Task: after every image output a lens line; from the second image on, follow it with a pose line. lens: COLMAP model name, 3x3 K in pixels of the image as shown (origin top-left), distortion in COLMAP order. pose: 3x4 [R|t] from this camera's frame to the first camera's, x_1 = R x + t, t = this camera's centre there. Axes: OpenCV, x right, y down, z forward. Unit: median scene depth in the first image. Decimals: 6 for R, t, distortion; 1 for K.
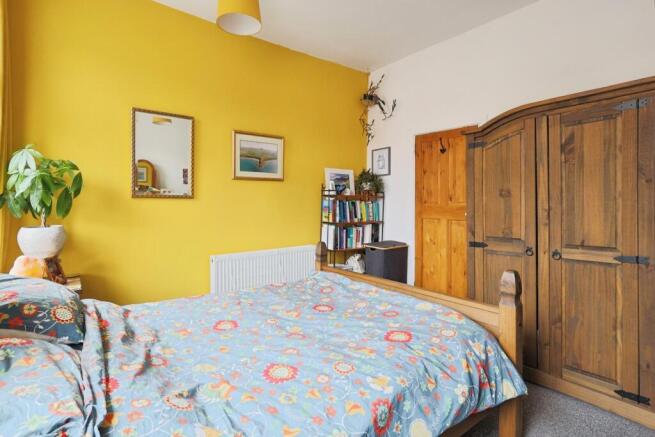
lens RADIAL K [[327.0, 0, 328.0], [0, 327.0, 201.5], [0, 0, 1]] dist [-0.000940, -0.000150]
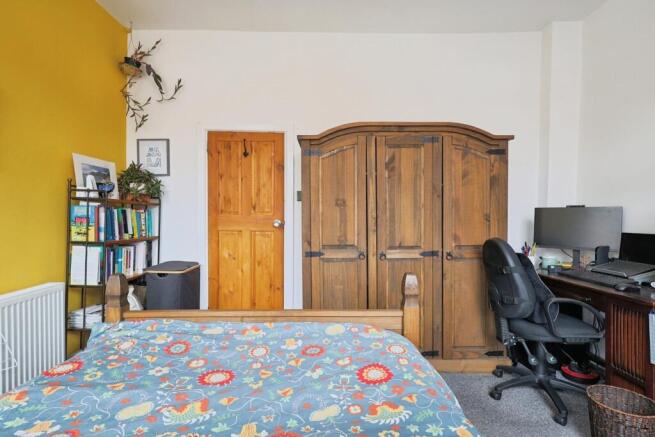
lens RADIAL K [[328.8, 0, 327.5], [0, 328.8, 218.5], [0, 0, 1]] dist [0.002543, 0.000314]
pose [[0.612512, -0.003370, 0.790454, -0.213226], [-0.006021, 0.999942, 0.008928, 0.011057], [-0.790438, -0.010228, 0.612456, 0.258918]]
